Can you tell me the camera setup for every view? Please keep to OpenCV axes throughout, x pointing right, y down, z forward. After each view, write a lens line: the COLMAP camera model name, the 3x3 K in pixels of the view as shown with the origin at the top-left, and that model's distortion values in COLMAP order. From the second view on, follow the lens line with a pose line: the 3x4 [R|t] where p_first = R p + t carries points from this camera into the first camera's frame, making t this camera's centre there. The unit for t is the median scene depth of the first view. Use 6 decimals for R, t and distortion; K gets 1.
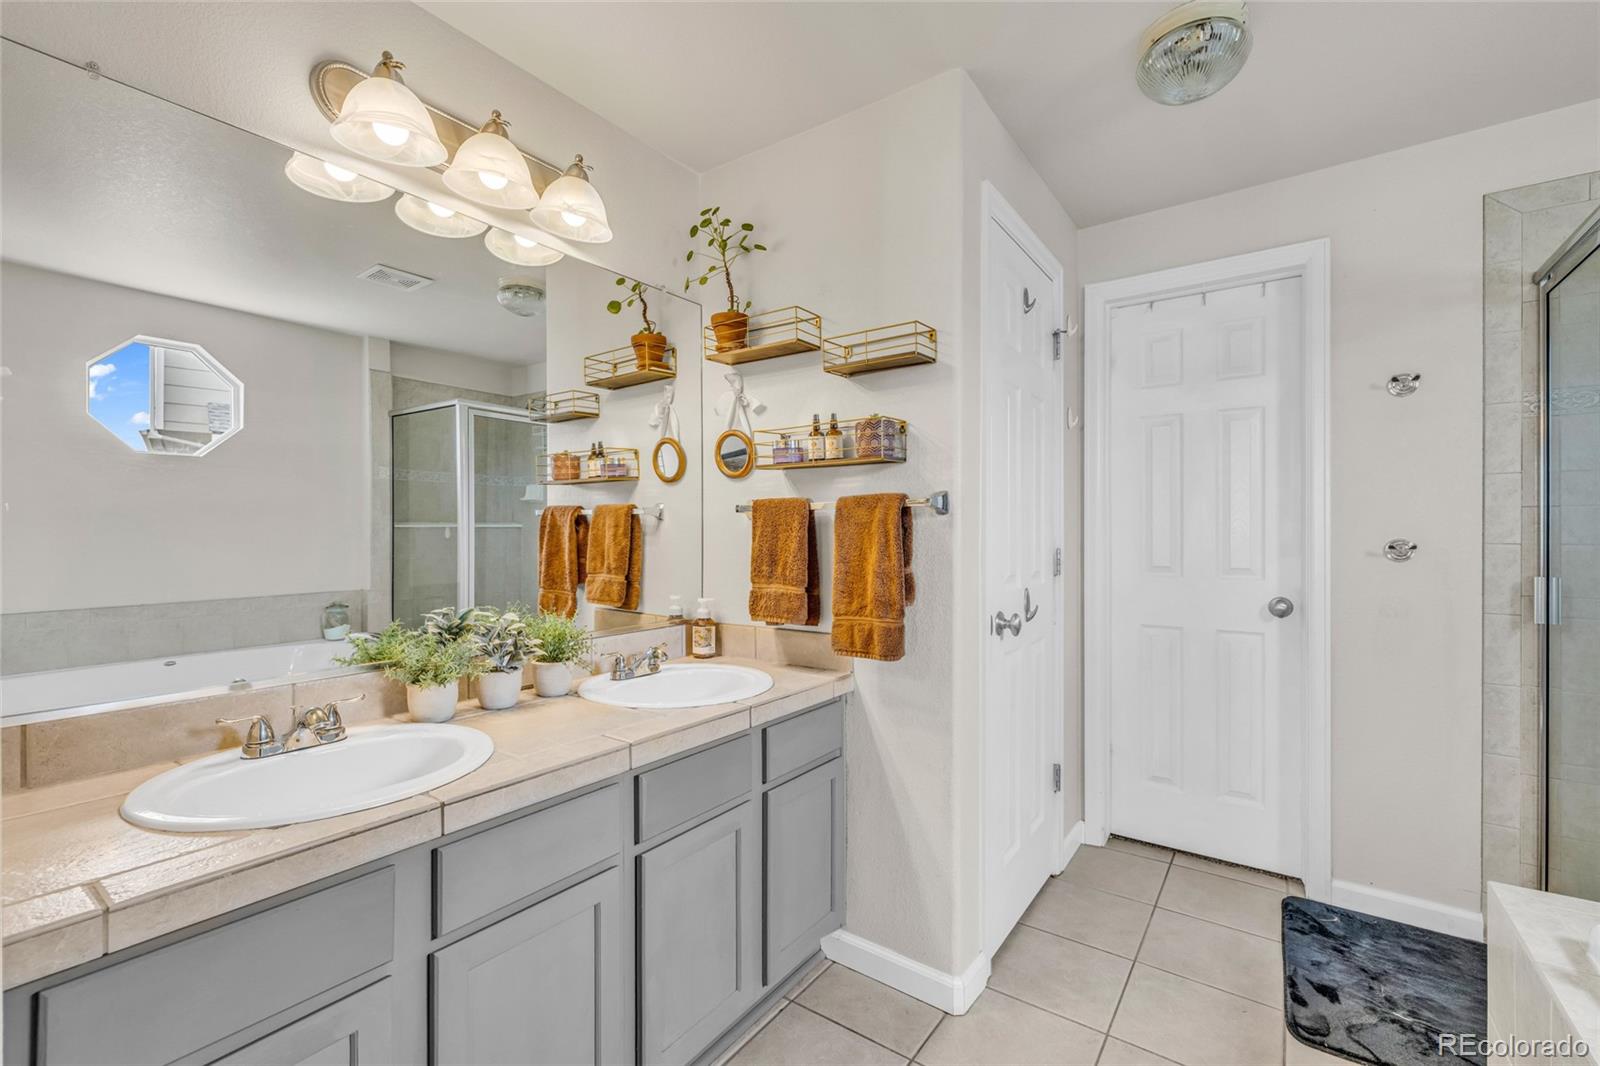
lens RADIAL K [[668.4, 0, 804.3], [0, 668.4, 535.7], [0, 0, 1]] dist [-0.000228, 0.000044]
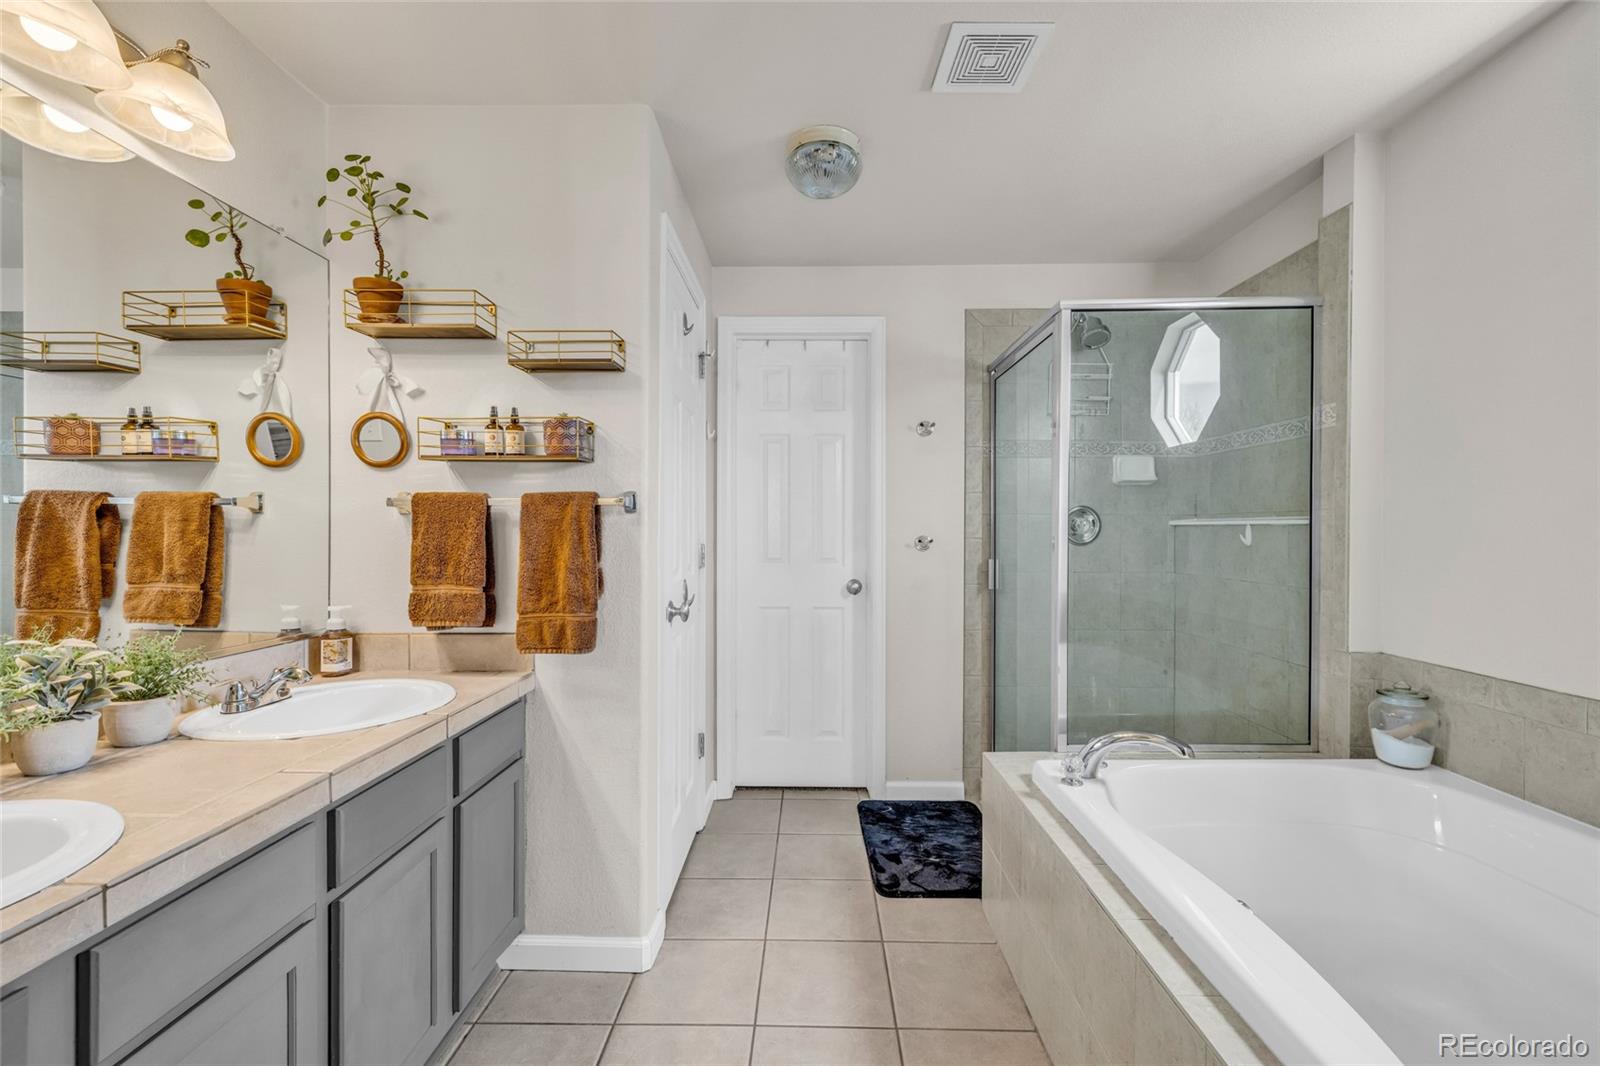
lens RADIAL K [[668.4, 0, 787.3], [0, 668.4, 533.6], [0, 0, 1]] dist [-0.000228, 0.000044]
pose [[0.826520, 0.000056, 0.562907, -0.171784], [-0.000421, 1.000000, 0.000519, 0.000615], [-0.562907, -0.000666, 0.826520, -0.029969]]
